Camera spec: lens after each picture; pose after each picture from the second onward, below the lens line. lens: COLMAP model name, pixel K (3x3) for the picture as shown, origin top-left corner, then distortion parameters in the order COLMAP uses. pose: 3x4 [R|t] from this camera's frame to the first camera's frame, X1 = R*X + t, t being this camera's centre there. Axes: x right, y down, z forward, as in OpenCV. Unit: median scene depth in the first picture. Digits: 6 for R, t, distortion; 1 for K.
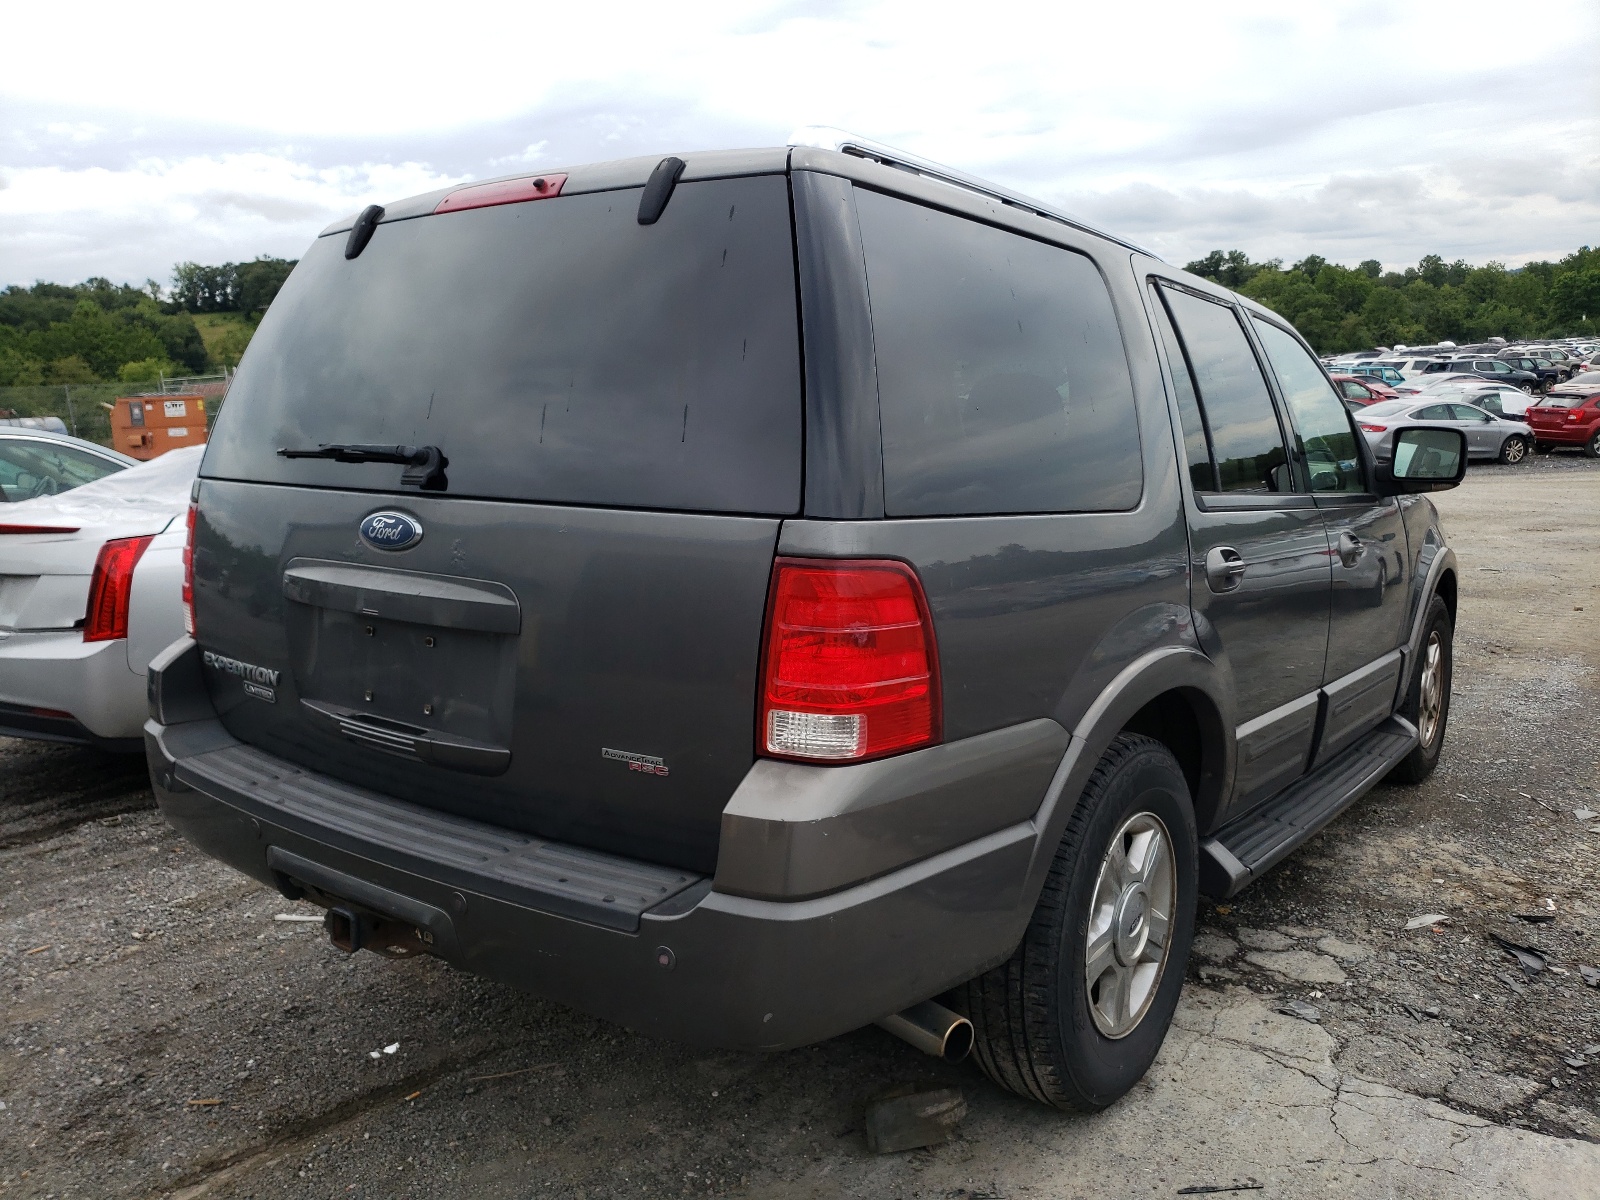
lens RADIAL K [[1221.8, 0, 795.1], [0, 1221.8, 603.7], [0, 0, 1]] dist [0.048544, -0.000286]
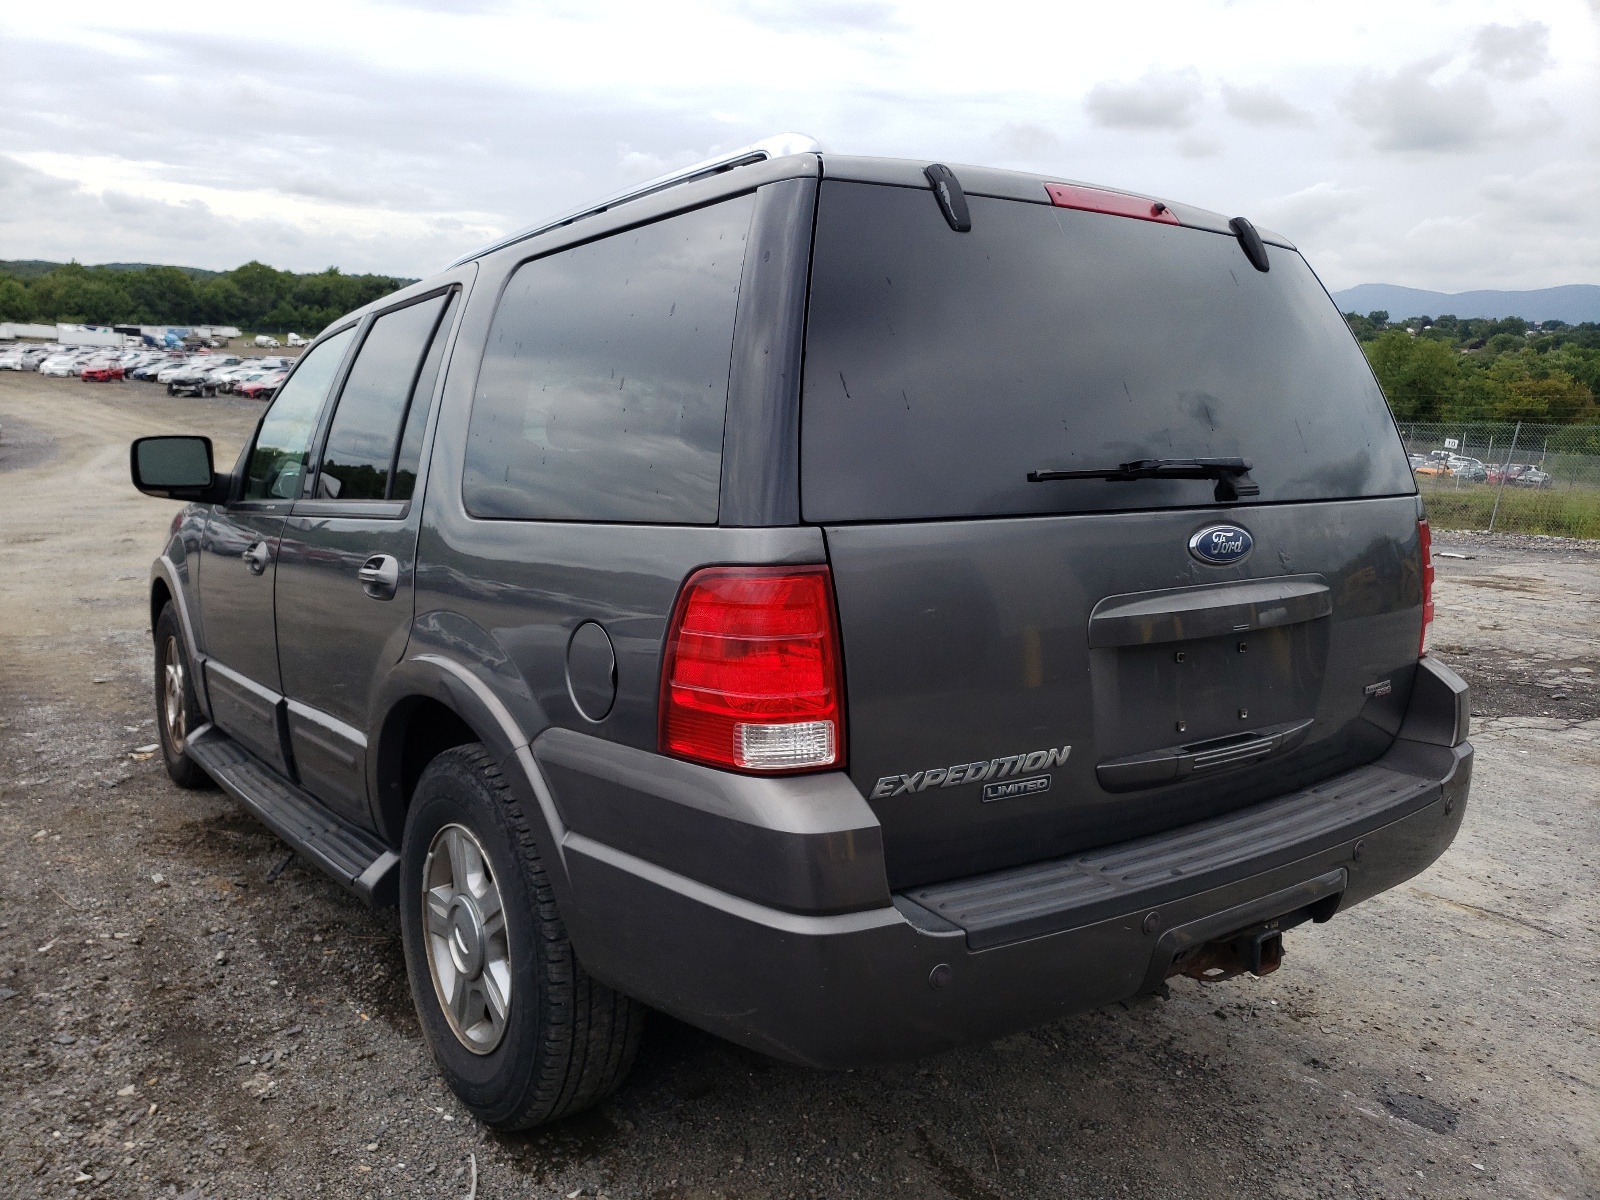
lens RADIAL K [[1240.2, 0, 797.4], [0, 1240.2, 591.3], [0, 0, 1]] dist [0.050192, -0.018614]
pose [[0.311933, -0.130249, 0.941134, -1.378482], [0.138543, 0.986207, 0.090568, -0.160052], [-0.939949, 0.102136, 0.325675, 0.995485]]
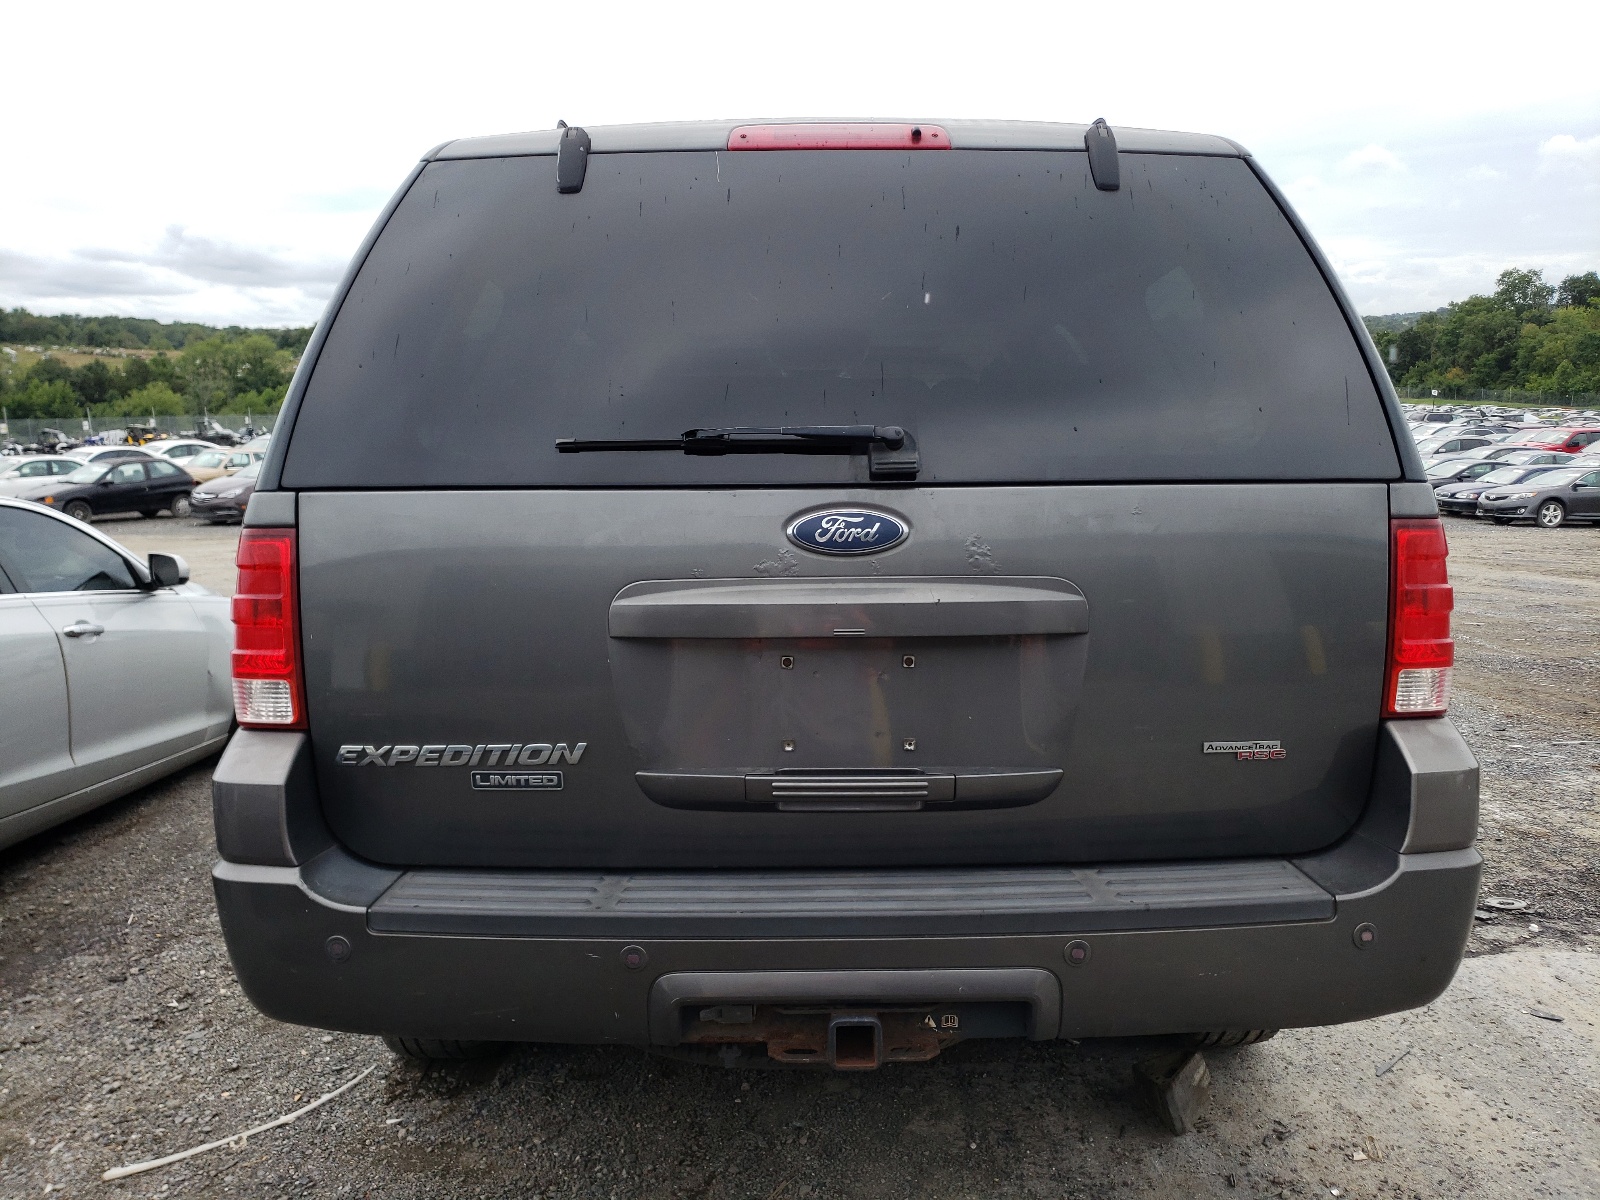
lens RADIAL K [[1240.2, 0, 815.1], [0, 1240.2, 603.8], [0, 0, 1]] dist [0.050192, -0.018614]
pose [[0.799234, -0.076889, 0.596082, -0.834387], [0.103506, 0.994574, -0.010490, -0.006117], [-0.592041, 0.070082, 0.802855, 0.359917]]
